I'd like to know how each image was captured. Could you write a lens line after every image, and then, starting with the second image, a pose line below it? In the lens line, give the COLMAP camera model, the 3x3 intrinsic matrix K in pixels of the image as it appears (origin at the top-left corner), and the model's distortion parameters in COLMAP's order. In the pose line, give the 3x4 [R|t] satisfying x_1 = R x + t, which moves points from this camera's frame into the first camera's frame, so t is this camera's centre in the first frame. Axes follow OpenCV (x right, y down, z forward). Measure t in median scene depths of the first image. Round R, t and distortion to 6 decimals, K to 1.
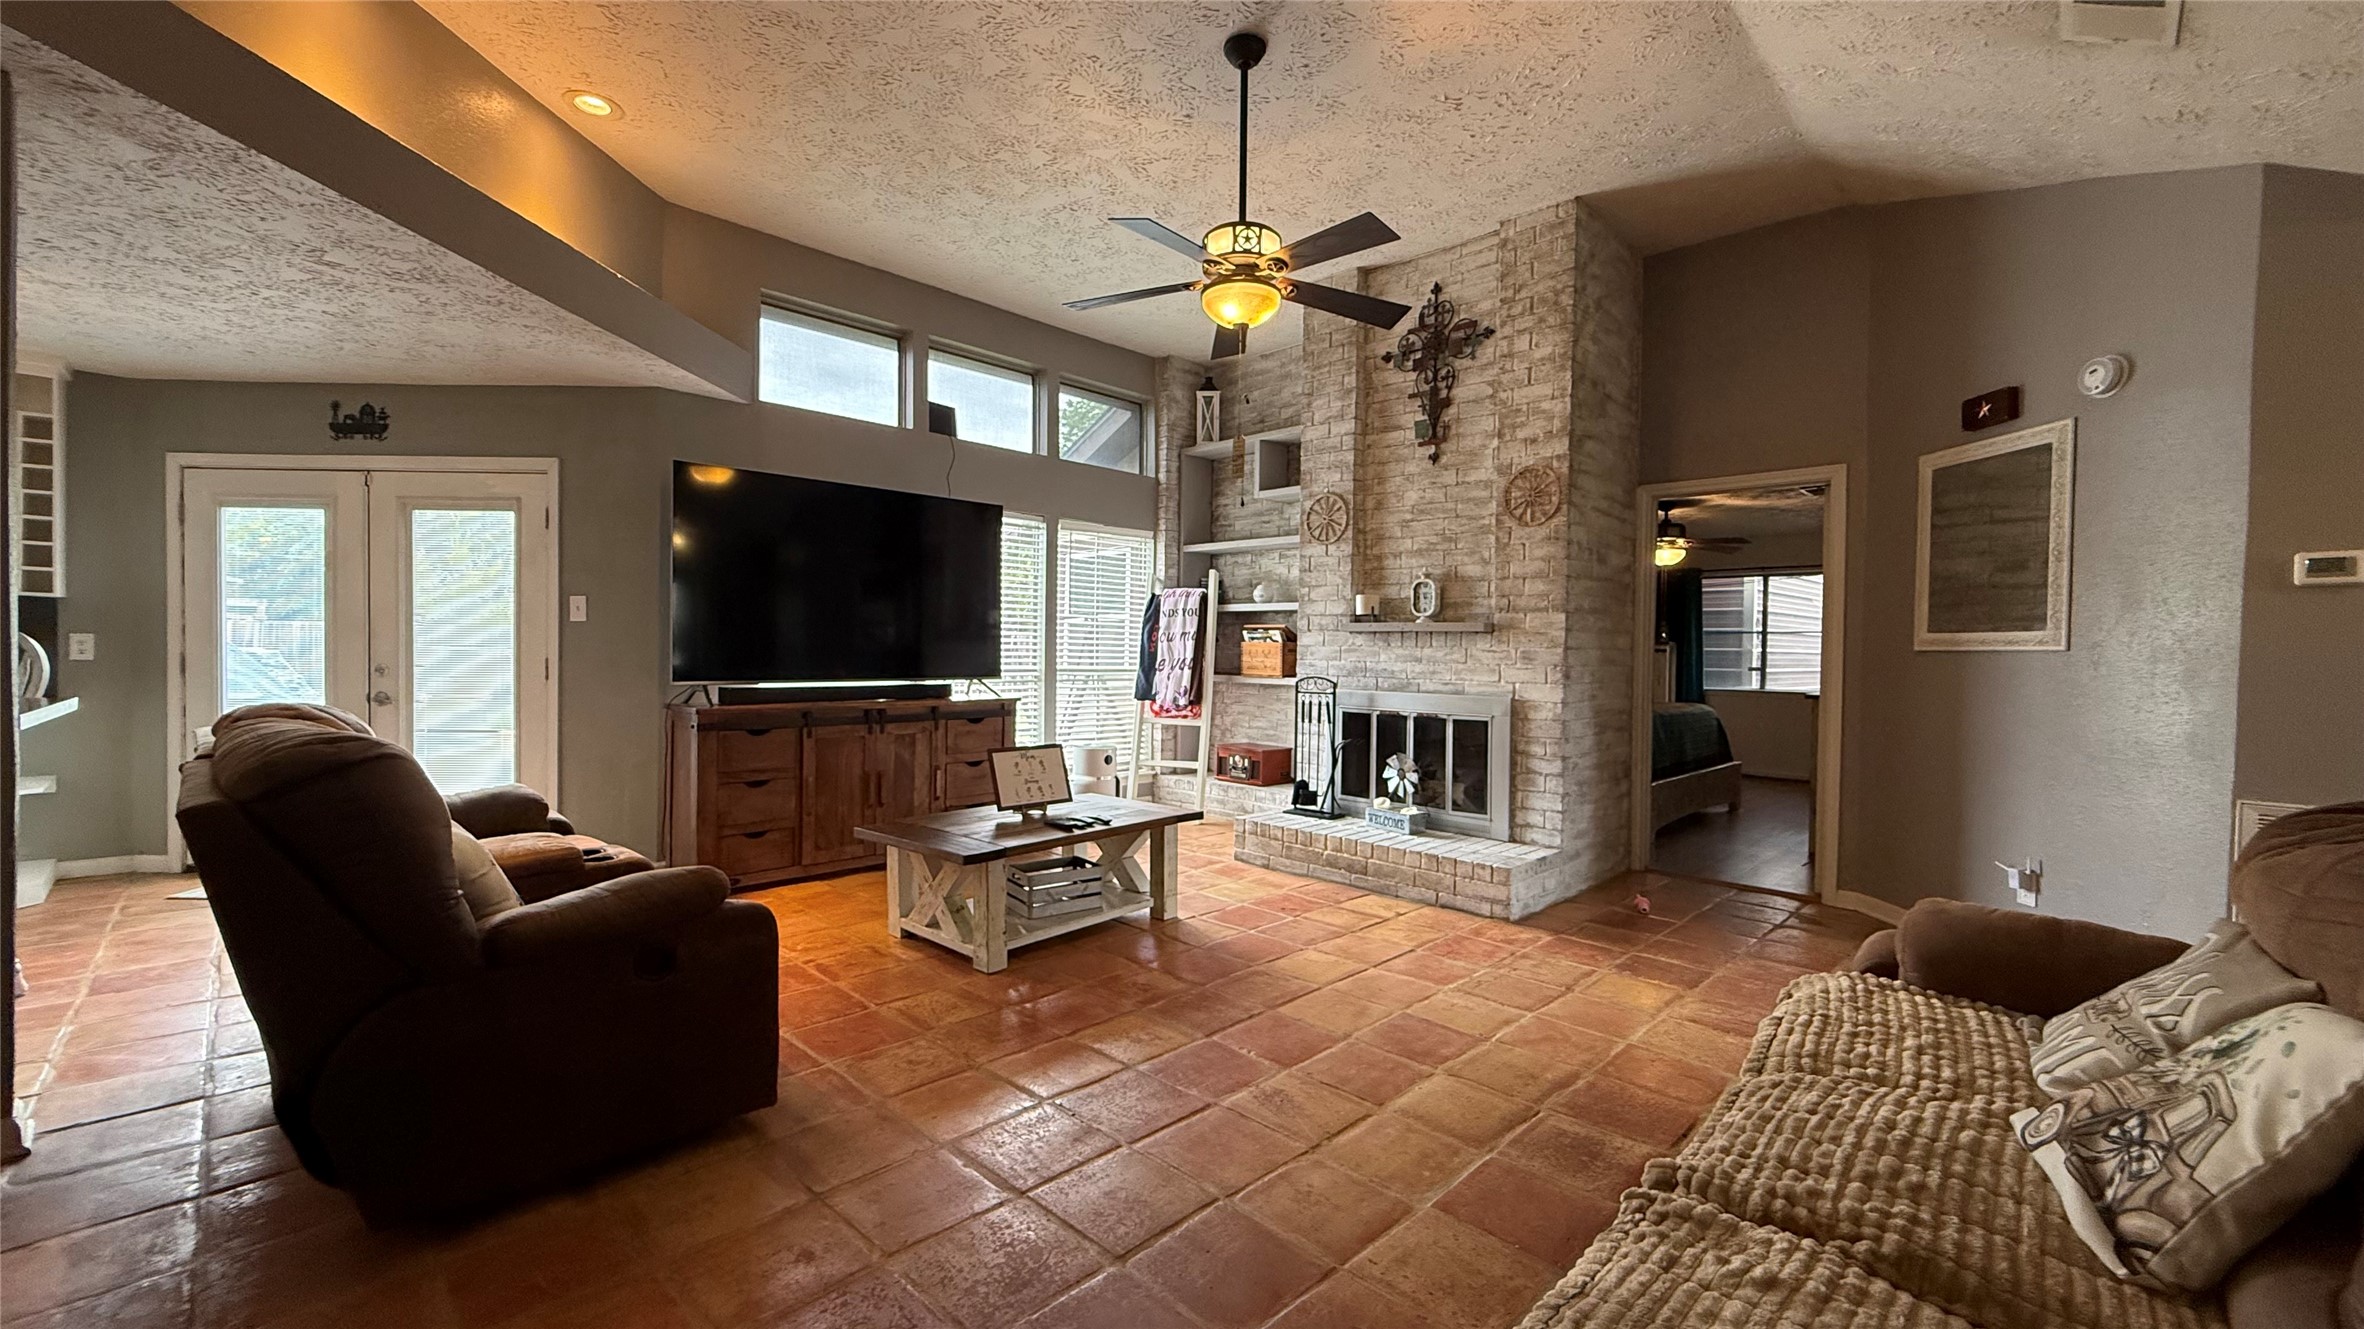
lens RADIAL K [[945.7, 0, 1182.0], [0, 945.7, 664.5], [0, 0, 1]] dist [-0.000427, -0.000254]
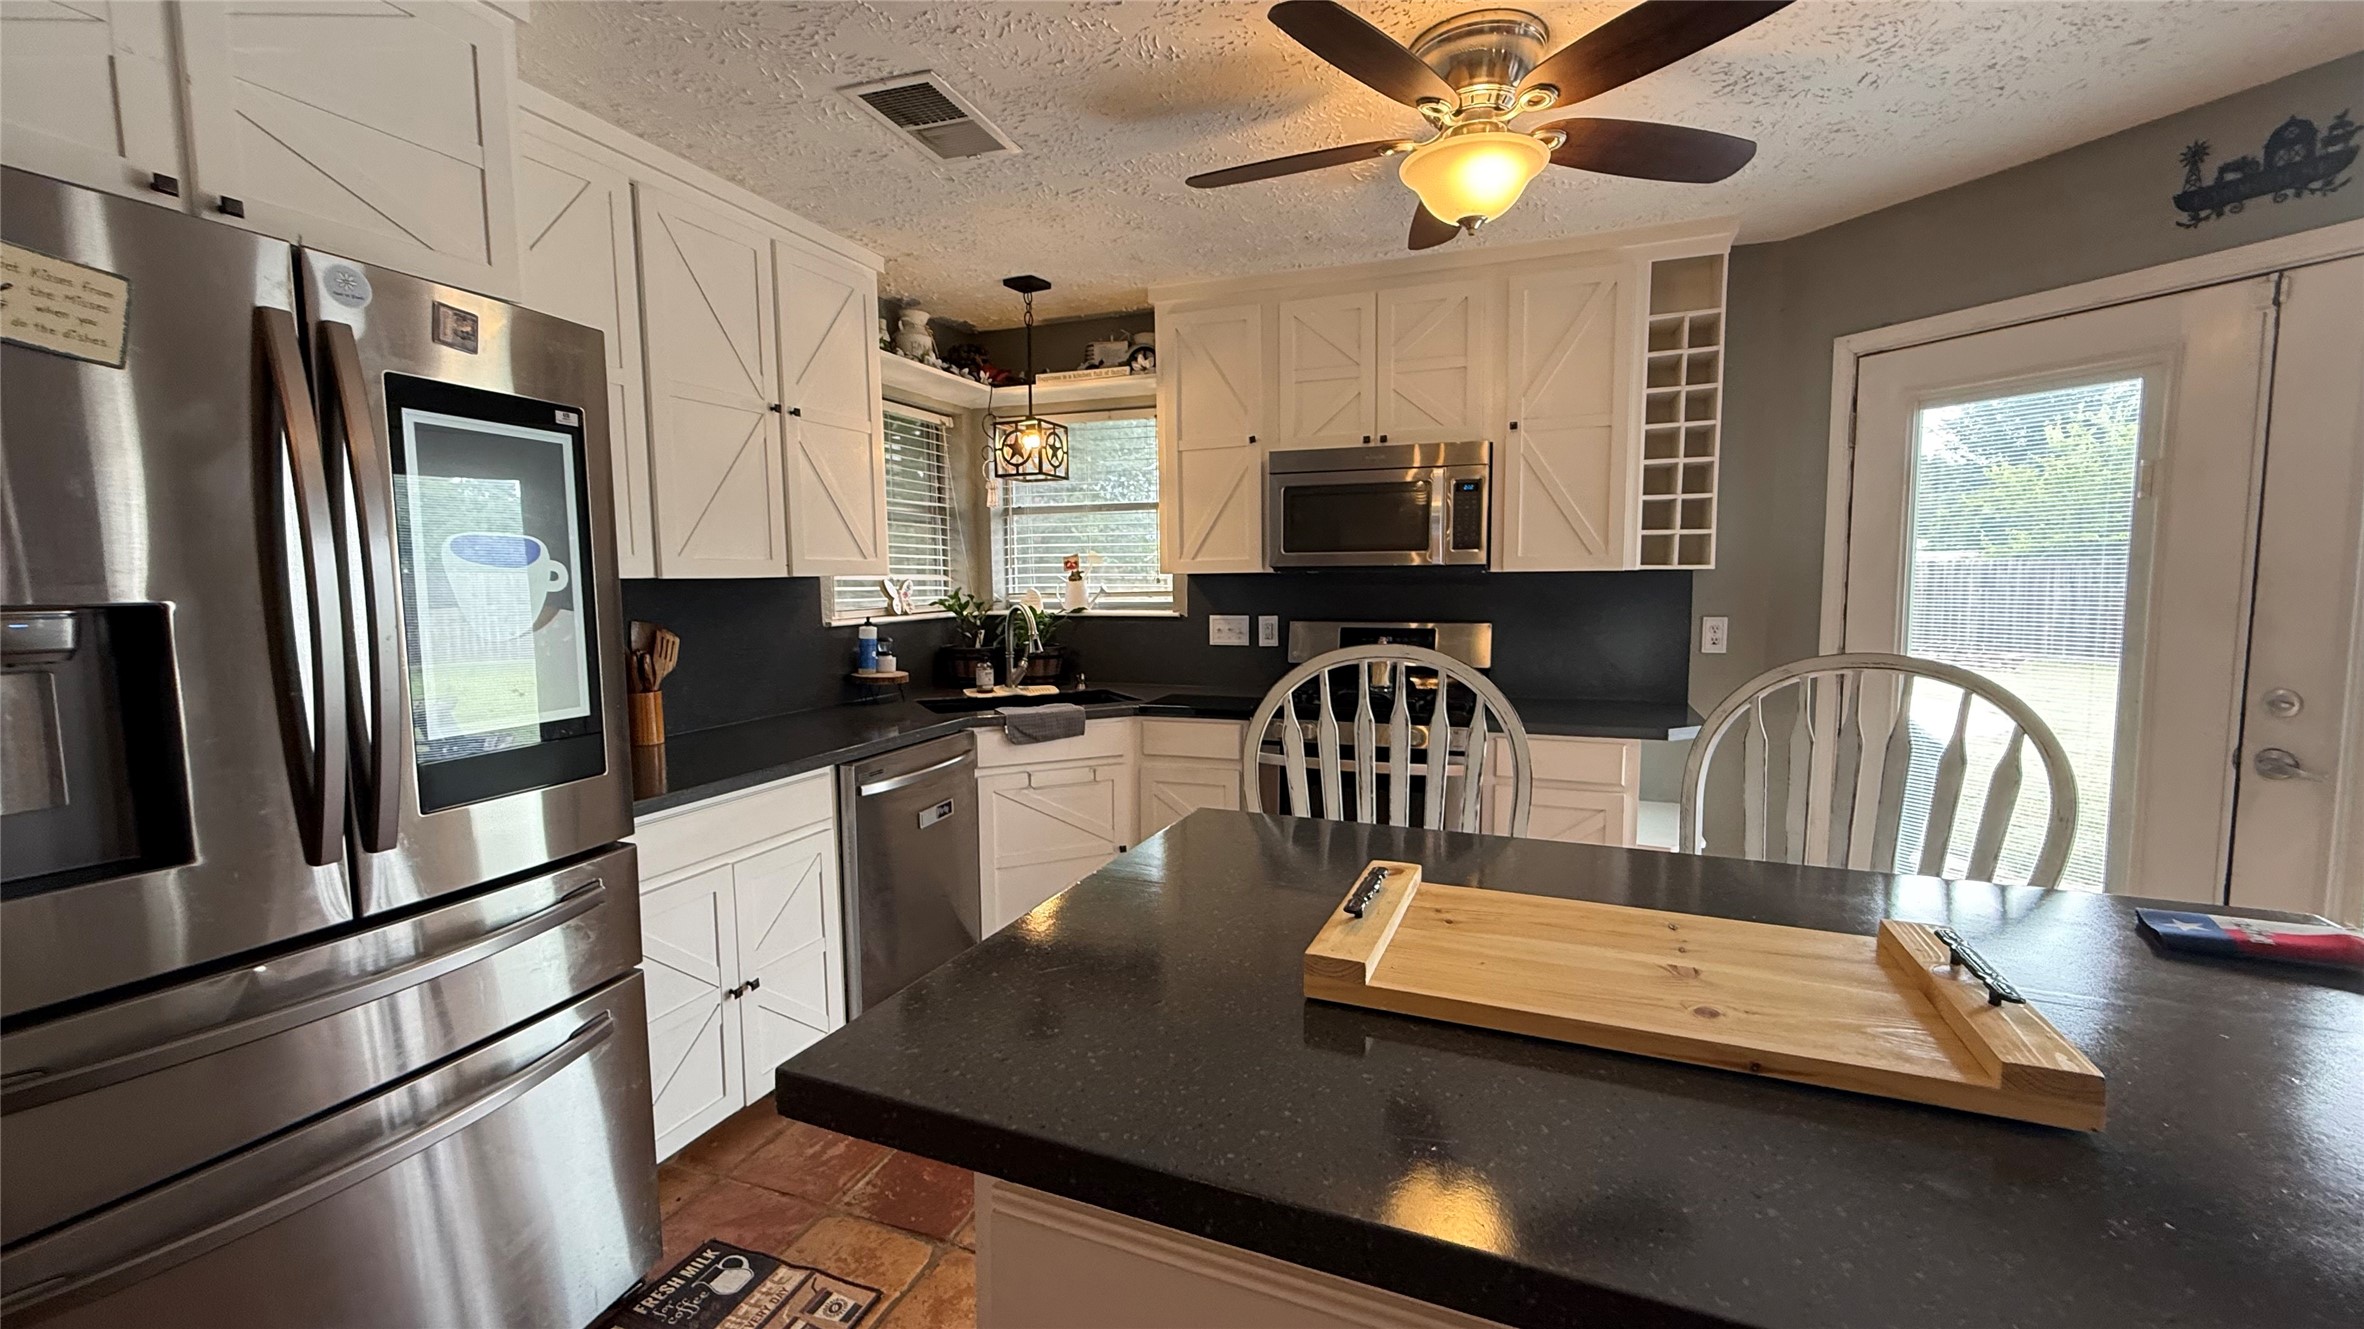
lens RADIAL K [[949.1, 0, 1182.0], [0, 949.1, 664.5], [0, 0, 1]] dist [0.001673, 0.000080]
pose [[0.404829, 0.063746, -0.912168, -0.750697], [0.003983, 0.997435, 0.071472, -0.057171], [0.914384, -0.032567, 0.403536, 0.370776]]
